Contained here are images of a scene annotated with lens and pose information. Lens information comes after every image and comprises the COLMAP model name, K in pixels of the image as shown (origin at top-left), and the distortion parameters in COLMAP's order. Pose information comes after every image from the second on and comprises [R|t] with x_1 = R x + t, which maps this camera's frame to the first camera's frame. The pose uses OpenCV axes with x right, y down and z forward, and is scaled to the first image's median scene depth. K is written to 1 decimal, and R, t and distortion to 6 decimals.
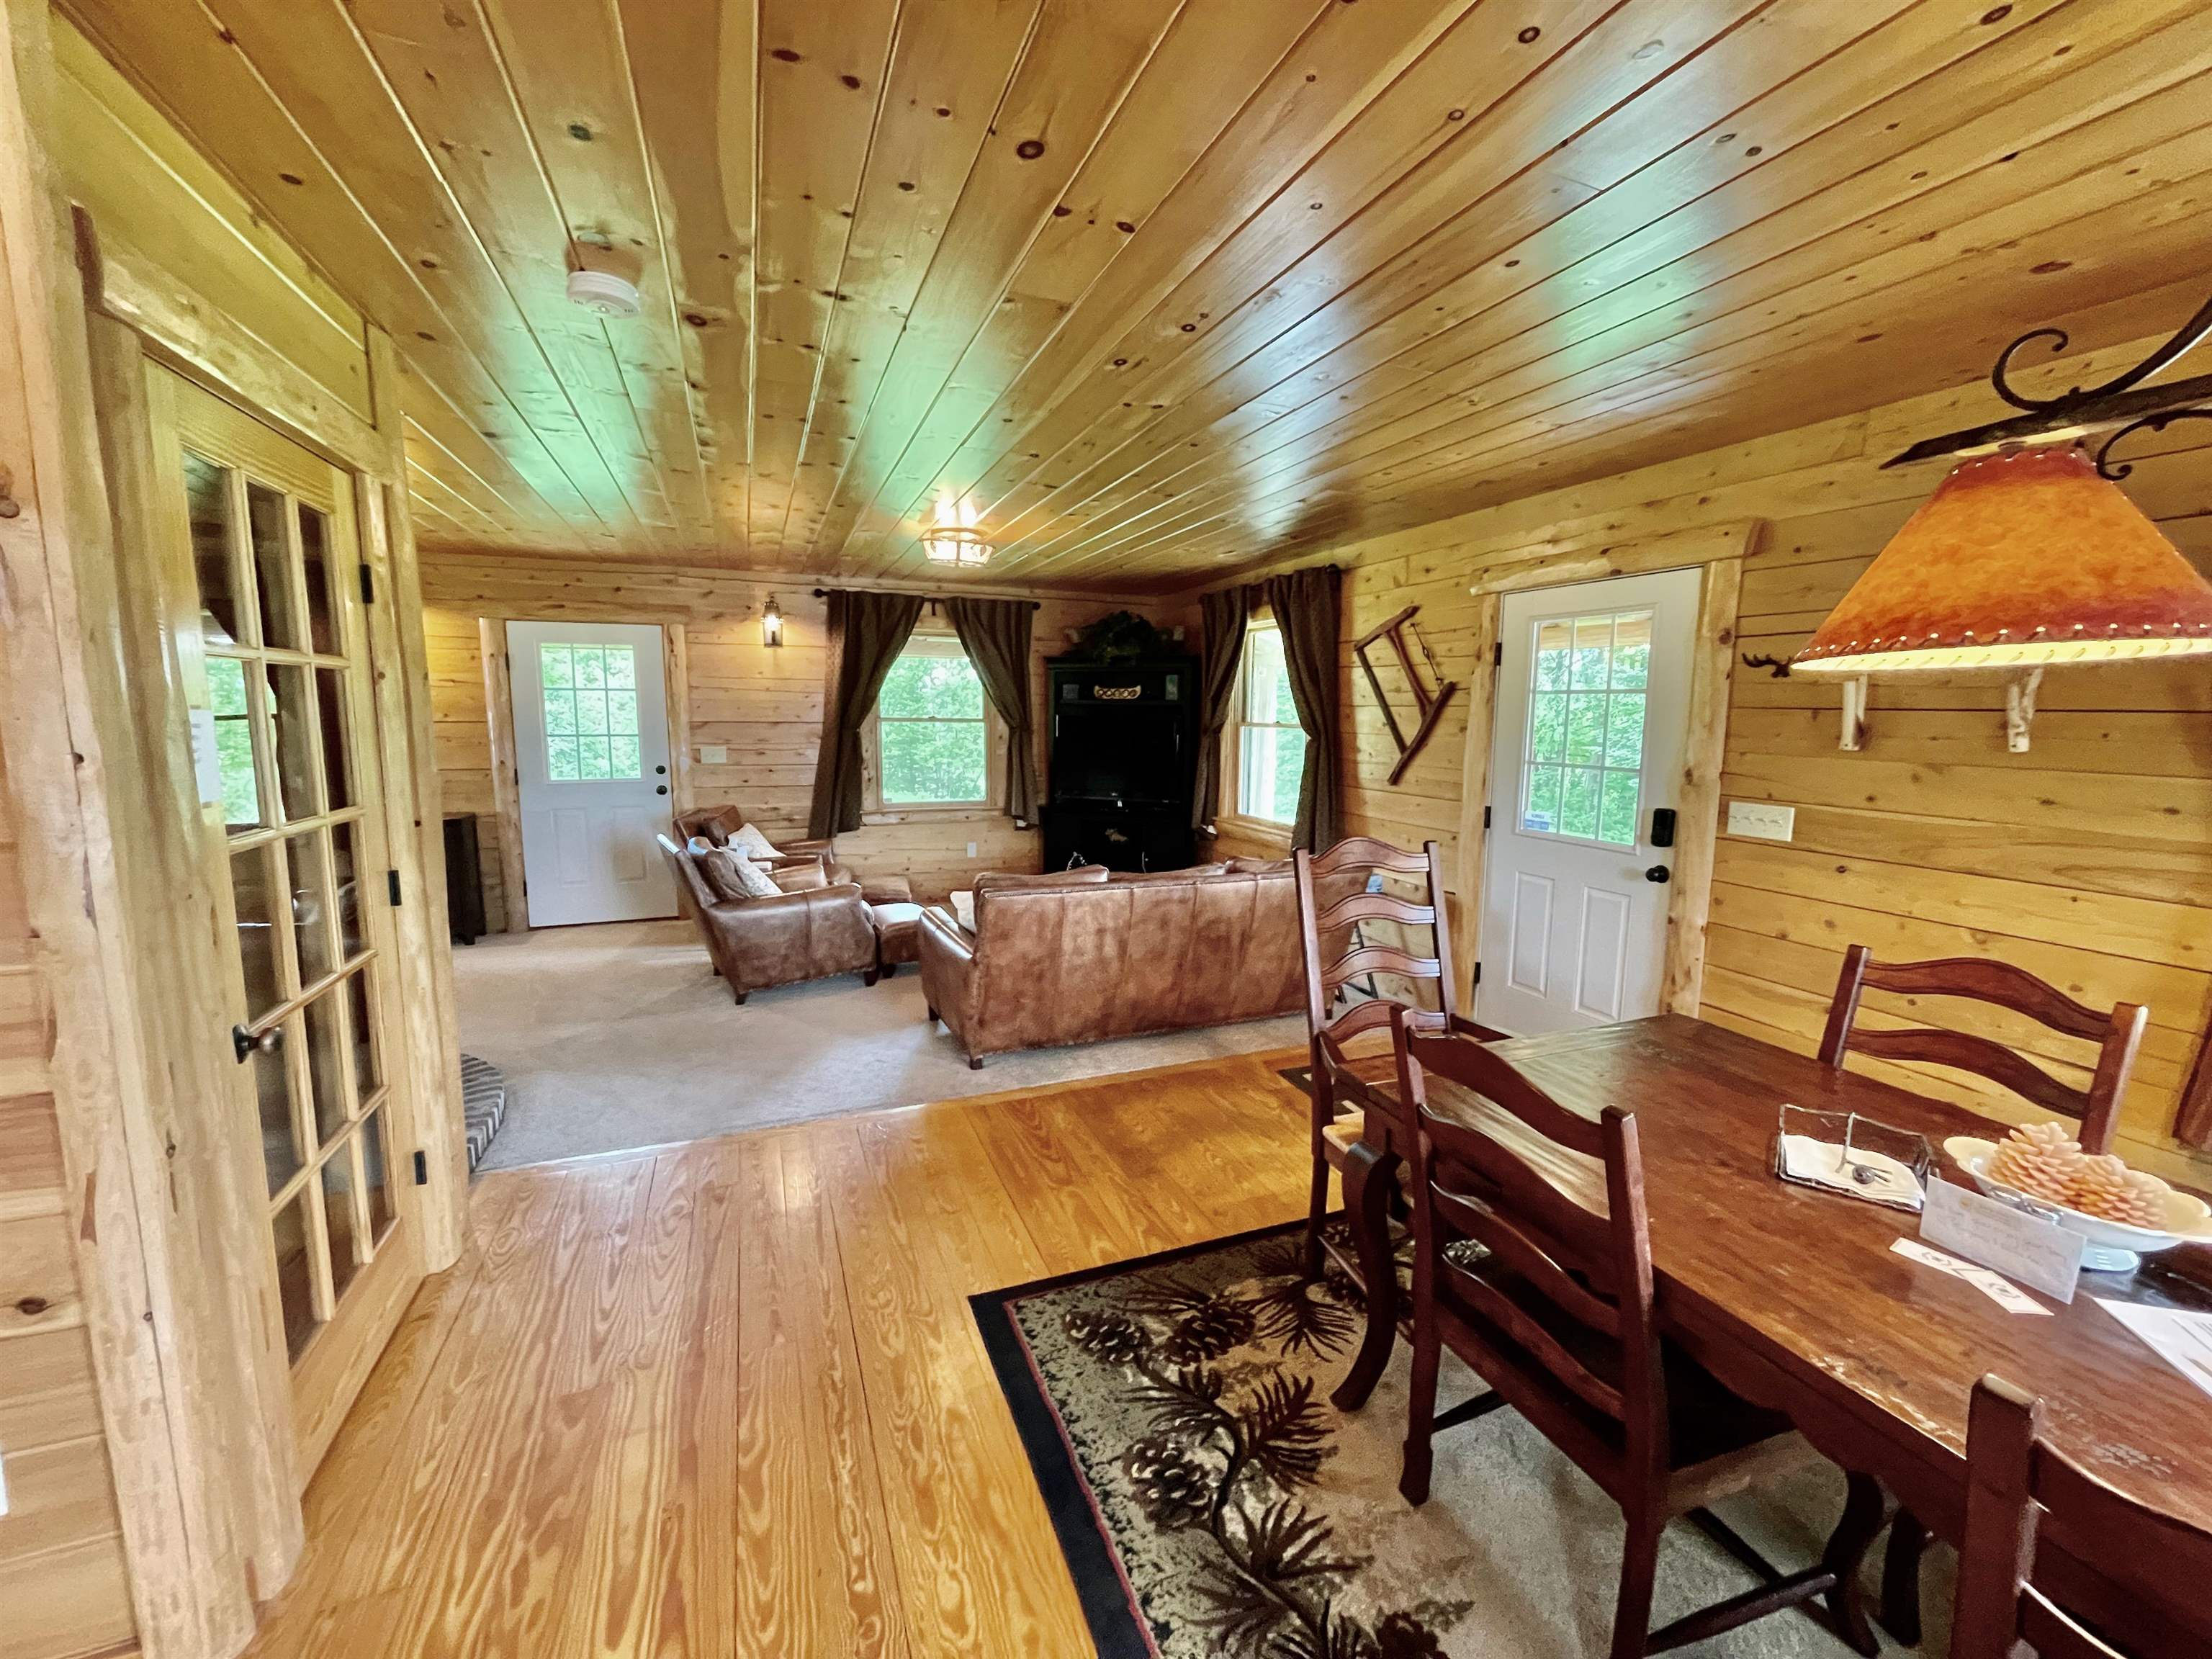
lens RADIAL K [[894.2, 0, 1100.4], [0, 894.2, 825.7], [0, 0, 1]] dist [-0.003022, 0.001144]
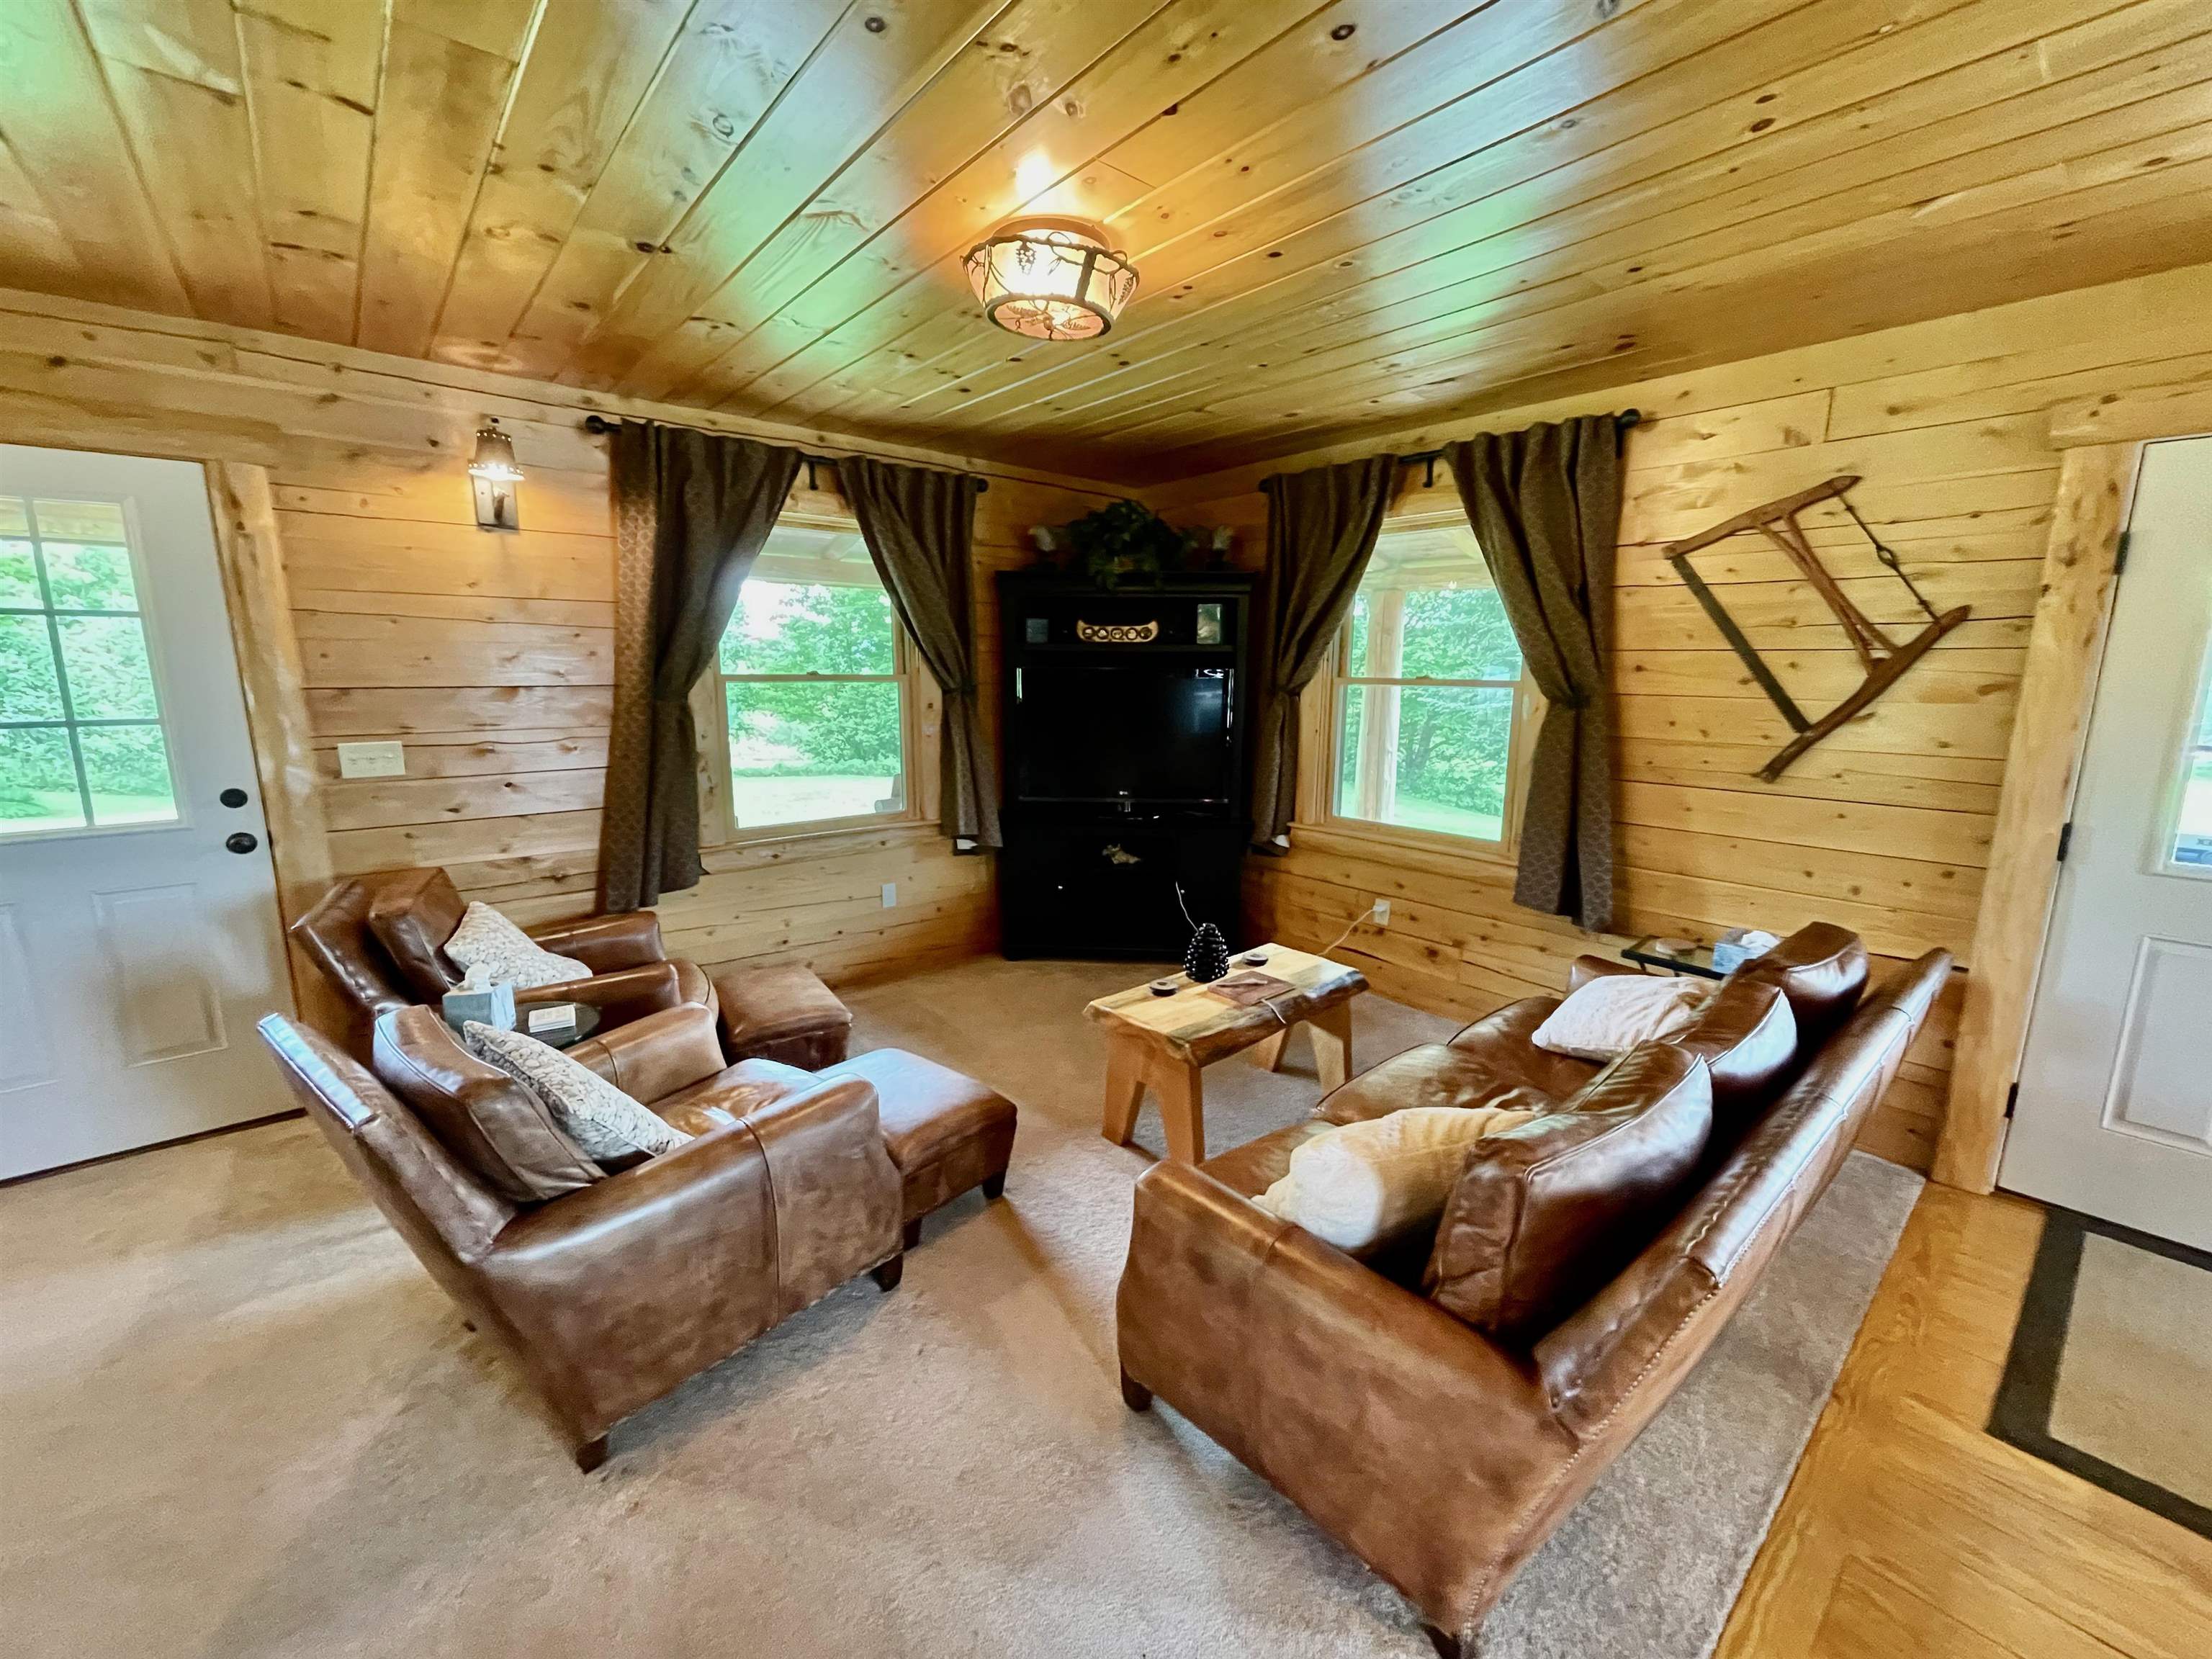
lens RADIAL K [[894.2, 0, 1096.4], [0, 894.2, 824.7], [0, 0, 1]] dist [-0.003022, 0.001144]
pose [[0.945845, -0.062266, 0.318592, -0.222782], [0.045576, 0.997182, 0.059583, -0.055159], [-0.321404, -0.041837, 0.946017, 0.430447]]
